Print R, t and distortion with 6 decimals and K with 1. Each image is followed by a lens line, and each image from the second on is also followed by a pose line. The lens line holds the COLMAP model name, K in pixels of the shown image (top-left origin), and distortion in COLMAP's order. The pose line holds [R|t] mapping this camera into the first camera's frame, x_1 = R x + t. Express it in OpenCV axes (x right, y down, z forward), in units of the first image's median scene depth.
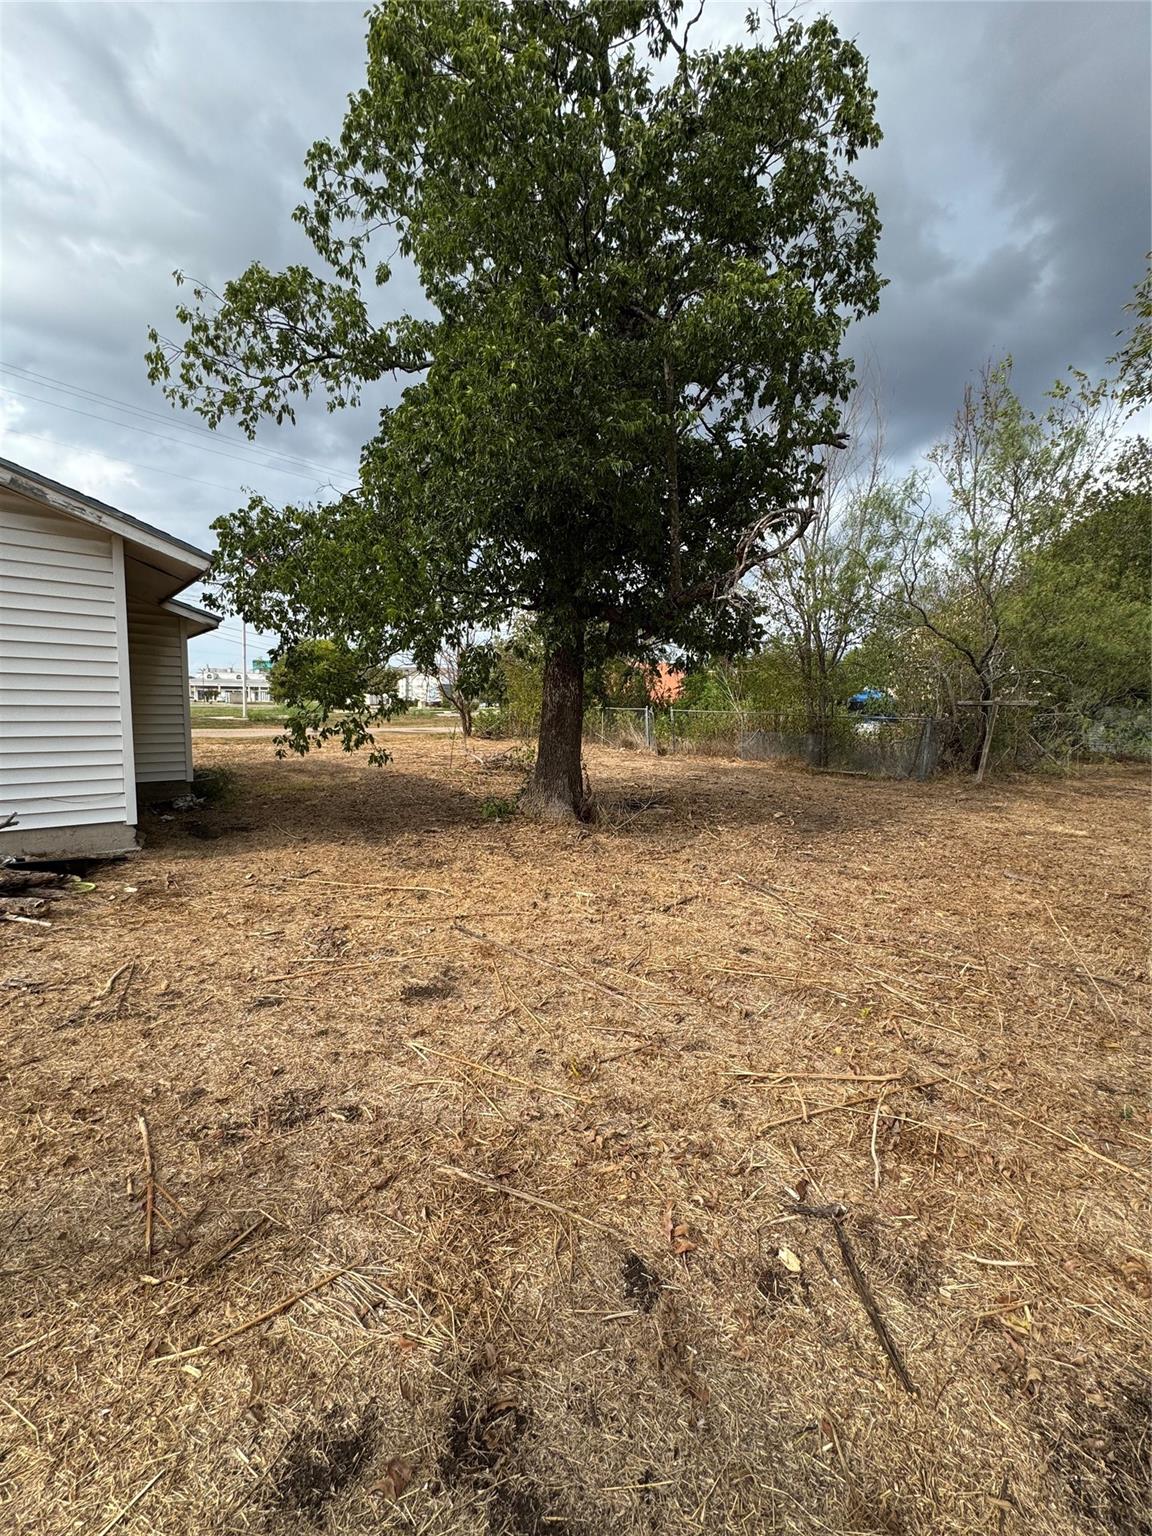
lens RADIAL K [[610.2, 0, 576.0], [0, 610.2, 768.0], [0, 0, 1]] dist [-0.000970, -0.000110]
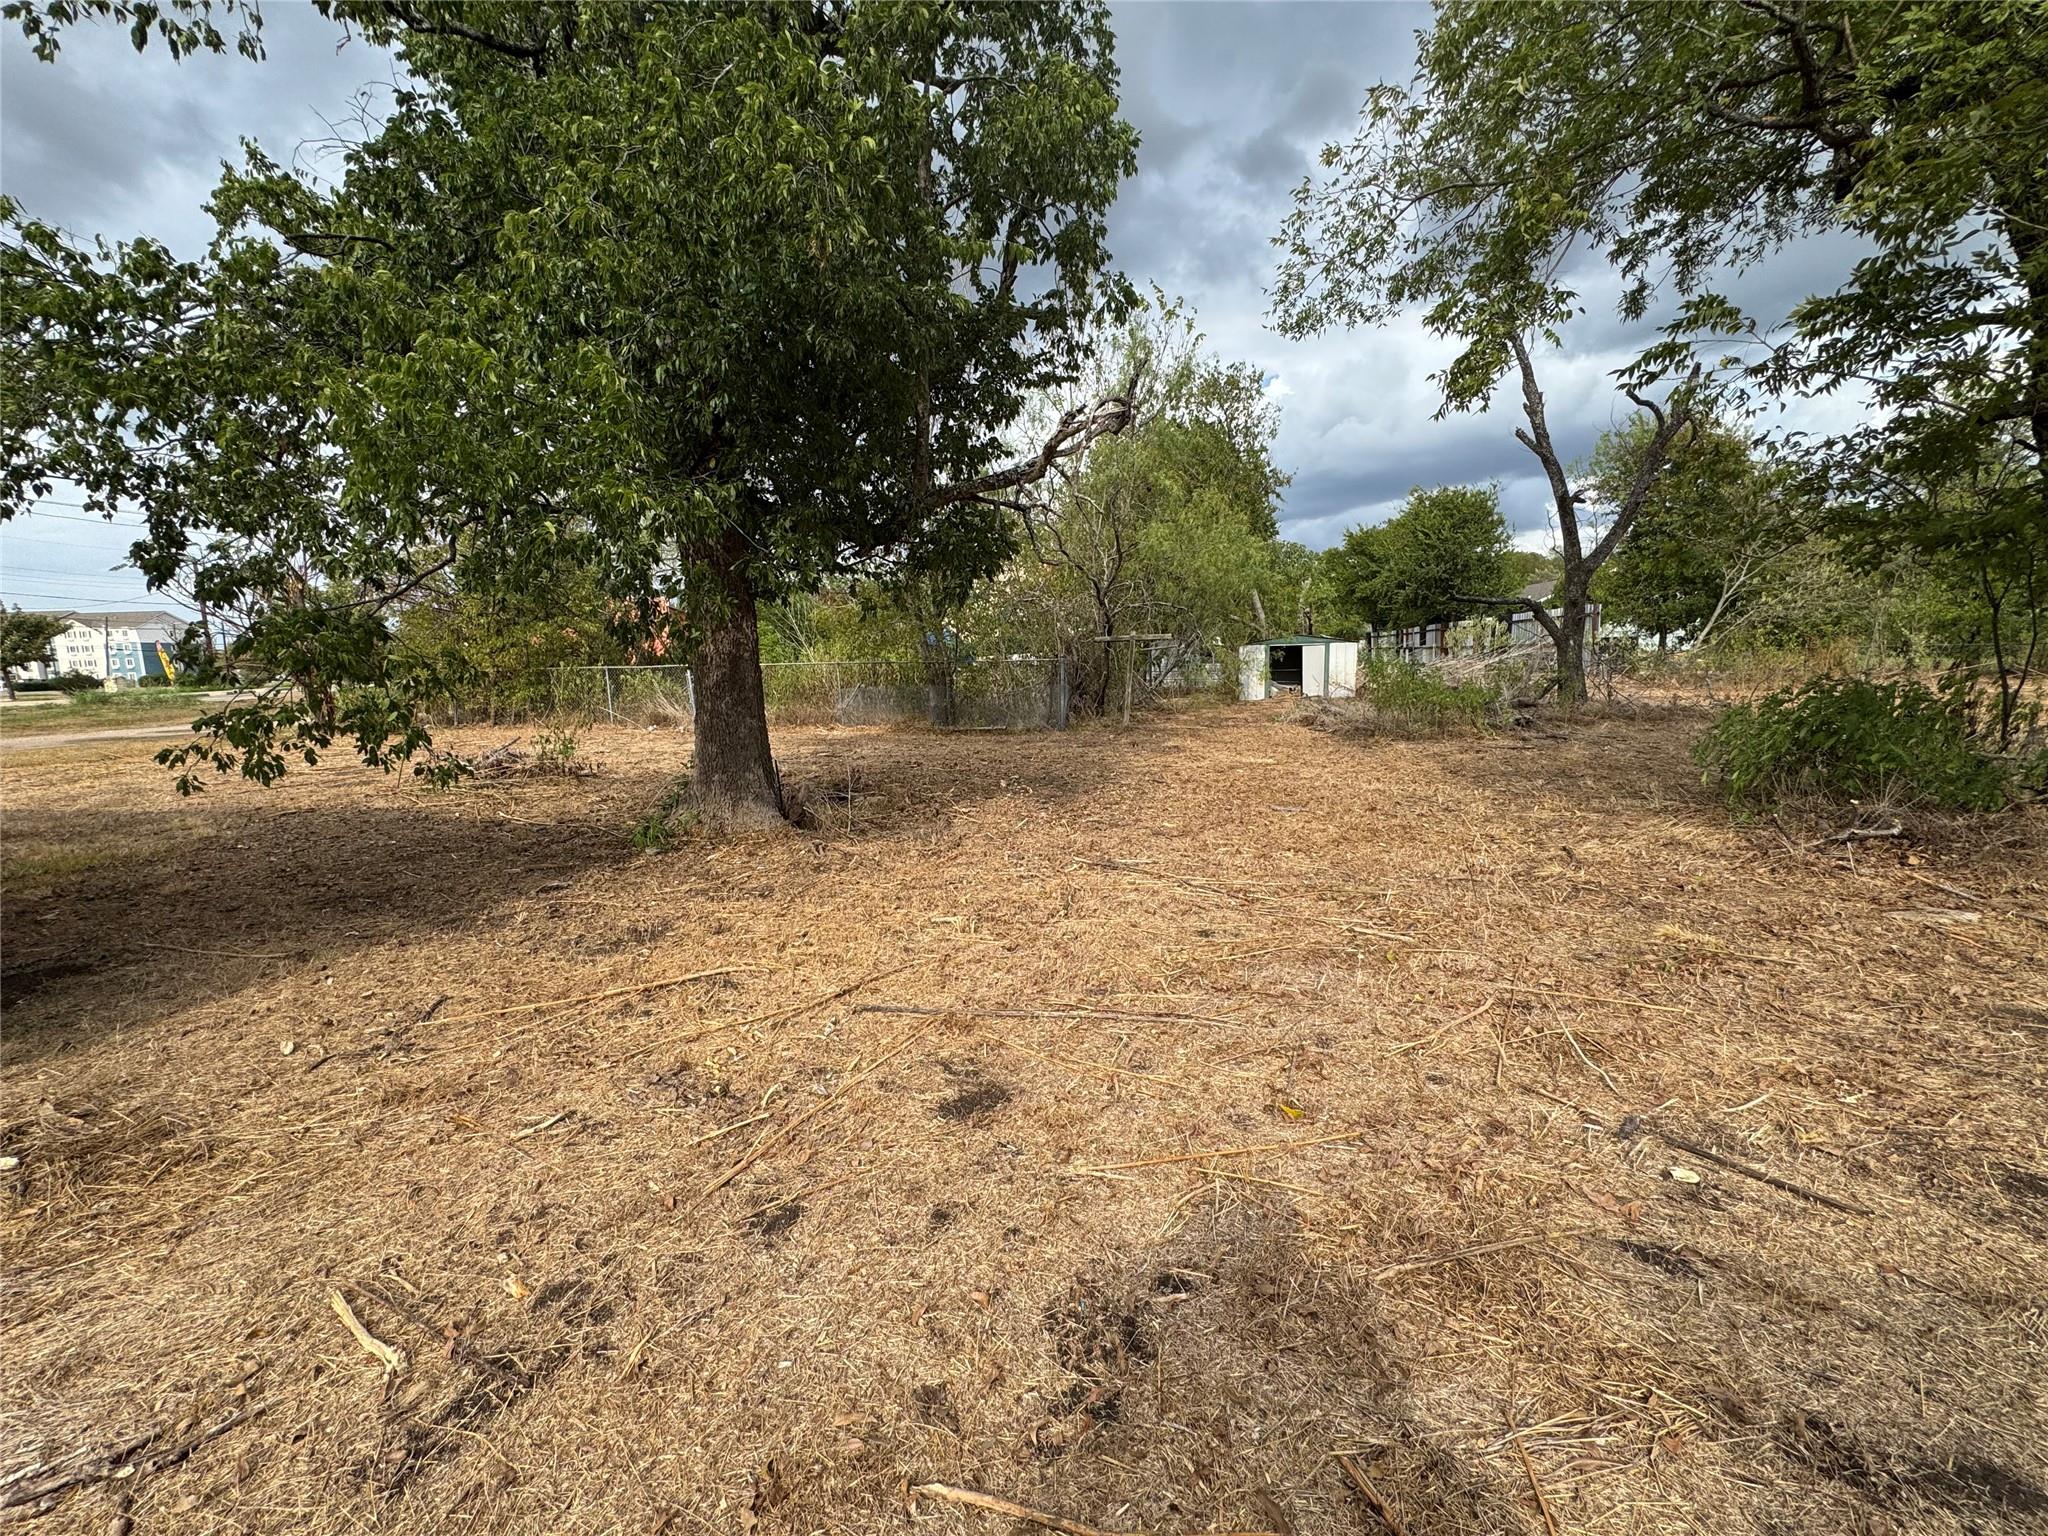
lens RADIAL K [[809.2, 0, 1024.0], [0, 809.2, 768.0], [0, 0, 1]] dist [0.000896, -0.000209]
pose [[0.817886, -0.121453, 0.562416, -0.291709], [0.101853, 0.992592, 0.066231, -0.013948], [-0.566294, 0.003114, 0.824198, 0.125312]]
